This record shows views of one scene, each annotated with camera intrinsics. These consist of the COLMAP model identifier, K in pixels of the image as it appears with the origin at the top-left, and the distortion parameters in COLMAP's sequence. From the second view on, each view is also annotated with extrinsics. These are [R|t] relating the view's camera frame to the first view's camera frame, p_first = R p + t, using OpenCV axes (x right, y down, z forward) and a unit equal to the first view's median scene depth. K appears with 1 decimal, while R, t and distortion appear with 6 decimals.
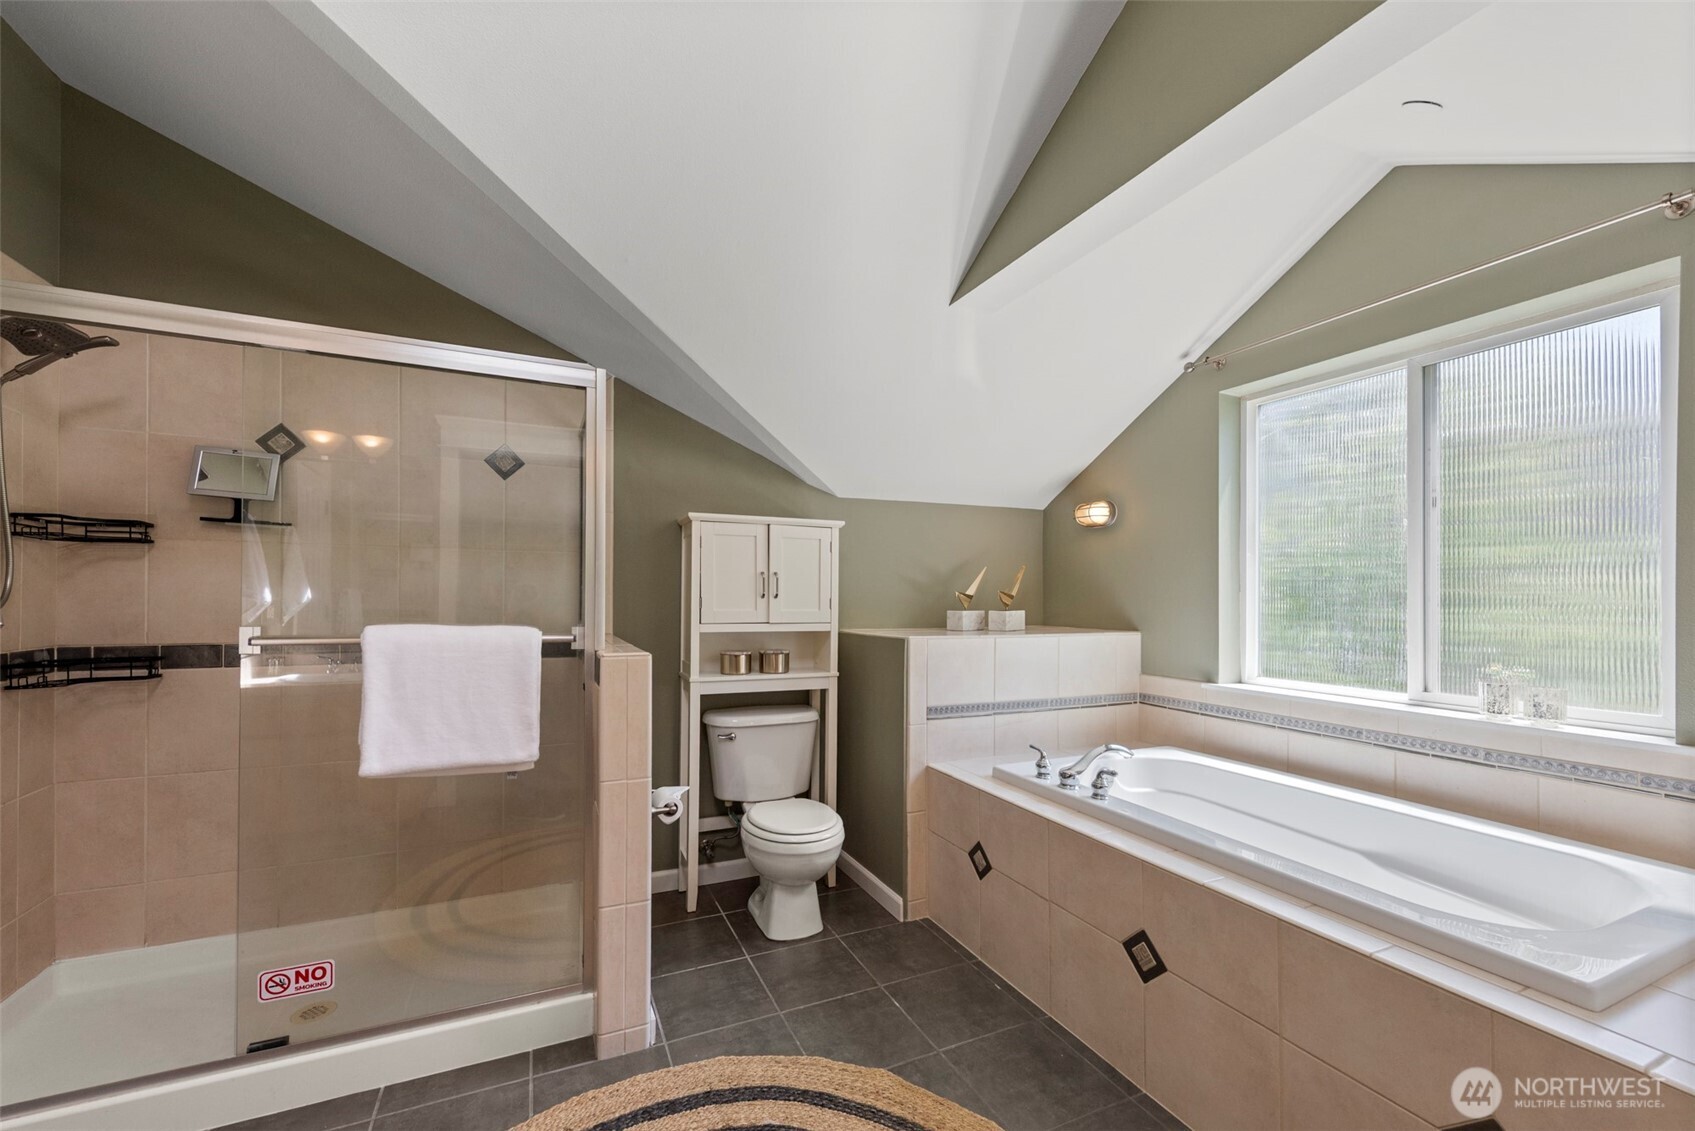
lens RADIAL K [[677.8, 0, 834.8], [0, 677.8, 587.7], [0, 0, 1]] dist [0.007820, -0.001200]
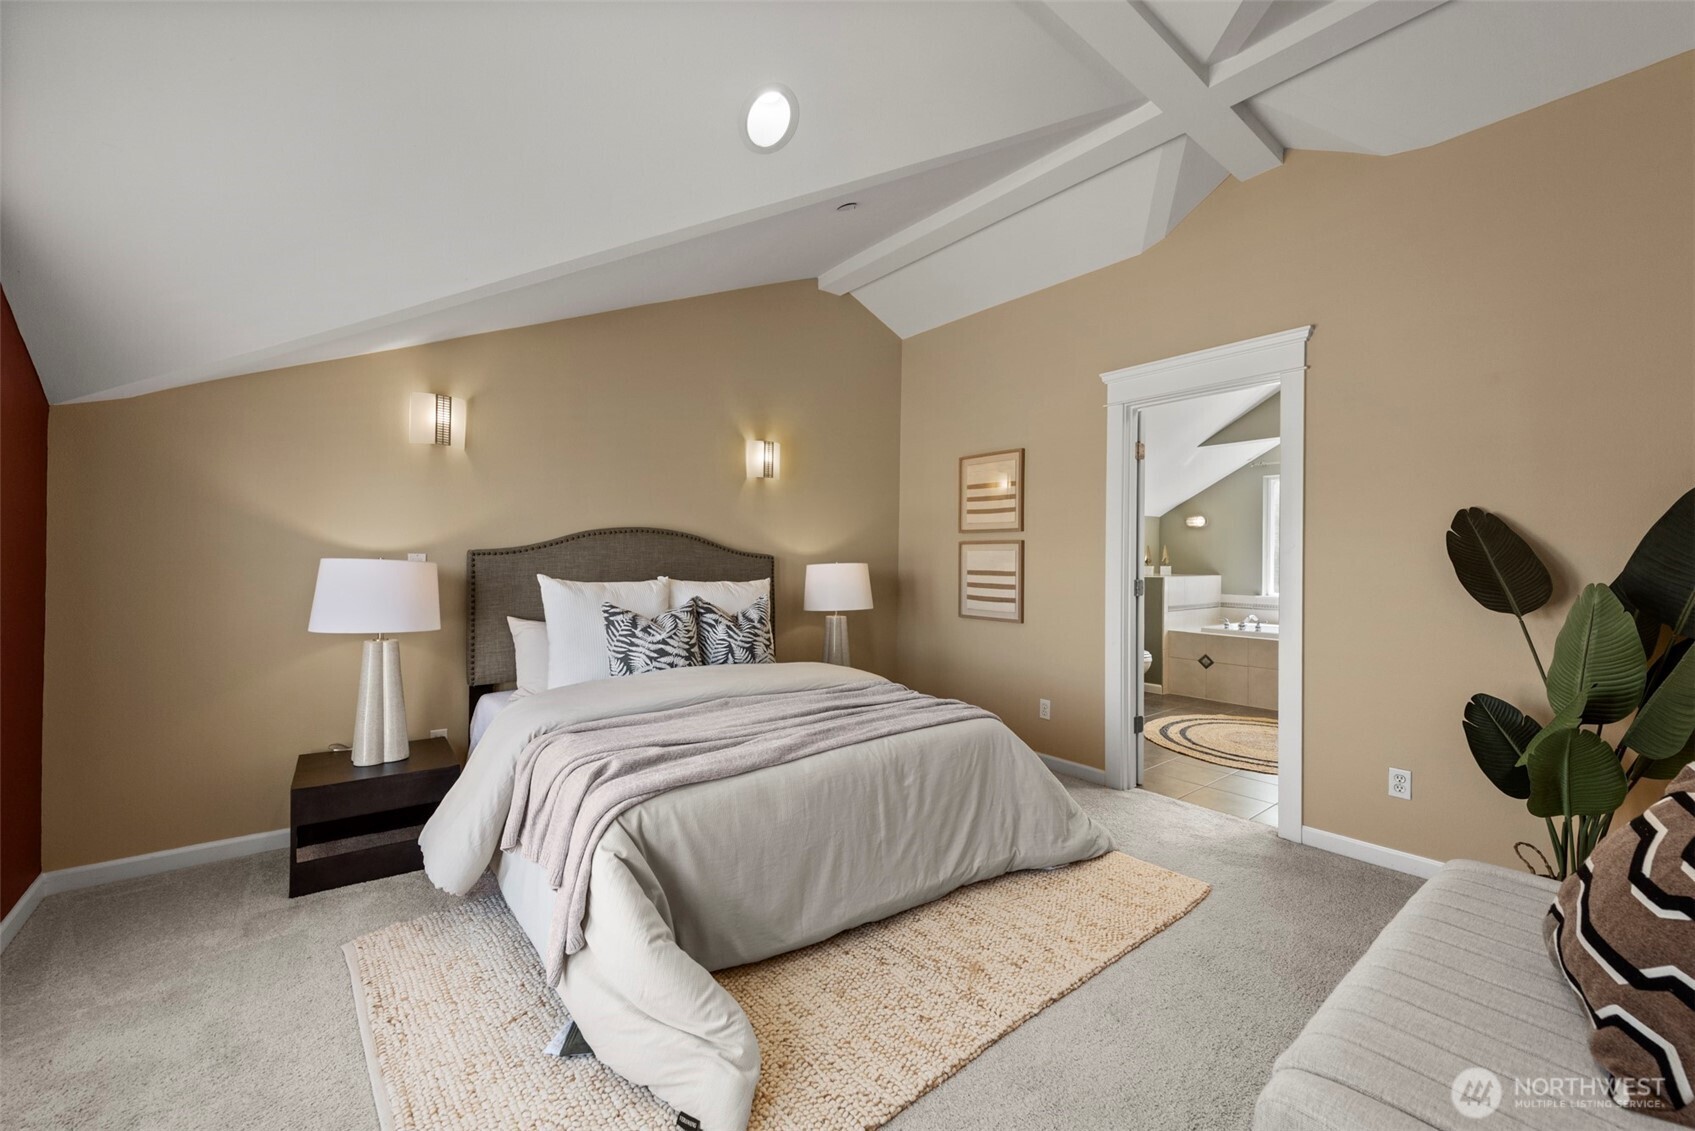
lens RADIAL K [[677.8, 0, 838.7], [0, 677.8, 557.0], [0, 0, 1]] dist [0.007820, -0.001200]
pose [[0.965076, 0.004100, 0.261939, -1.703956], [-0.007910, 0.999878, 0.013493, -0.020294], [-0.261851, -0.015094, 0.964990, -1.059093]]
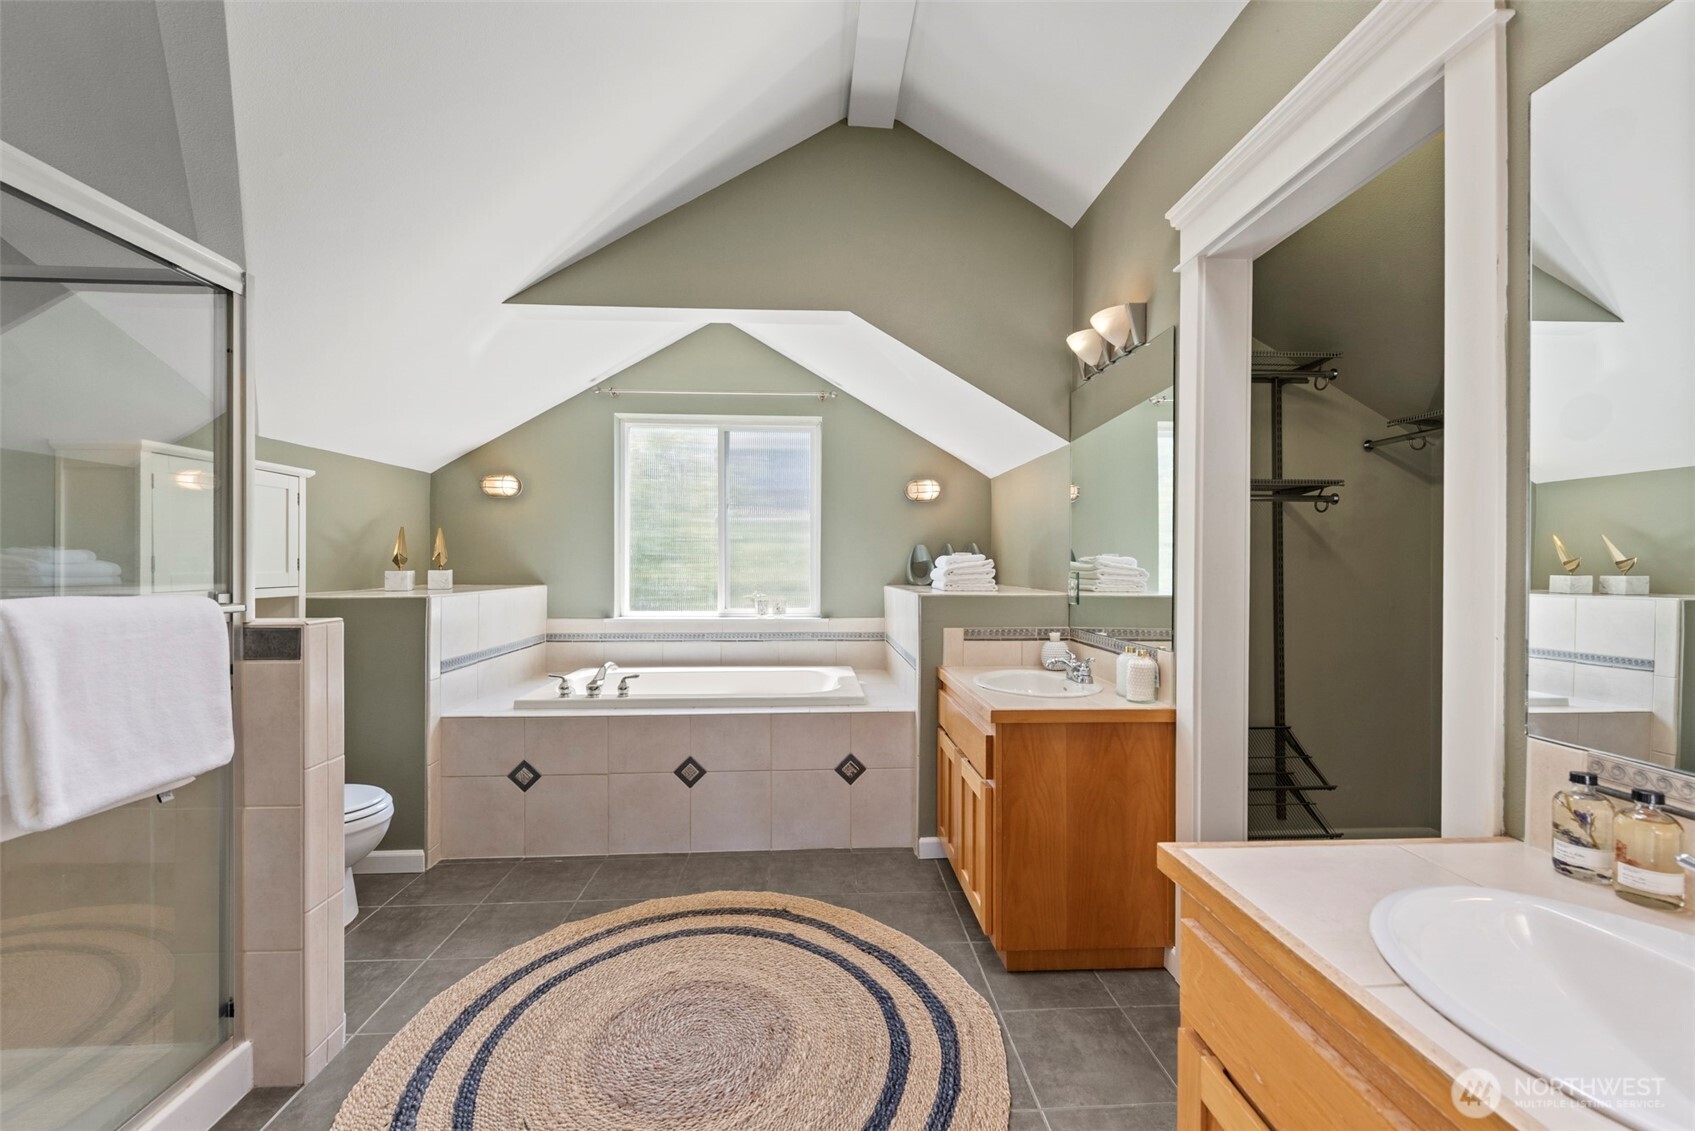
lens RADIAL K [[696.6, 0, 851.8], [0, 696.6, 557.5], [0, 0, 1]] dist [0.007270, -0.001020]
pose [[0.345591, 0.001418, 0.938384, -0.698470], [-0.012393, 0.999919, 0.003053, 0.004006], [-0.938303, -0.012685, 0.345581, 0.030011]]
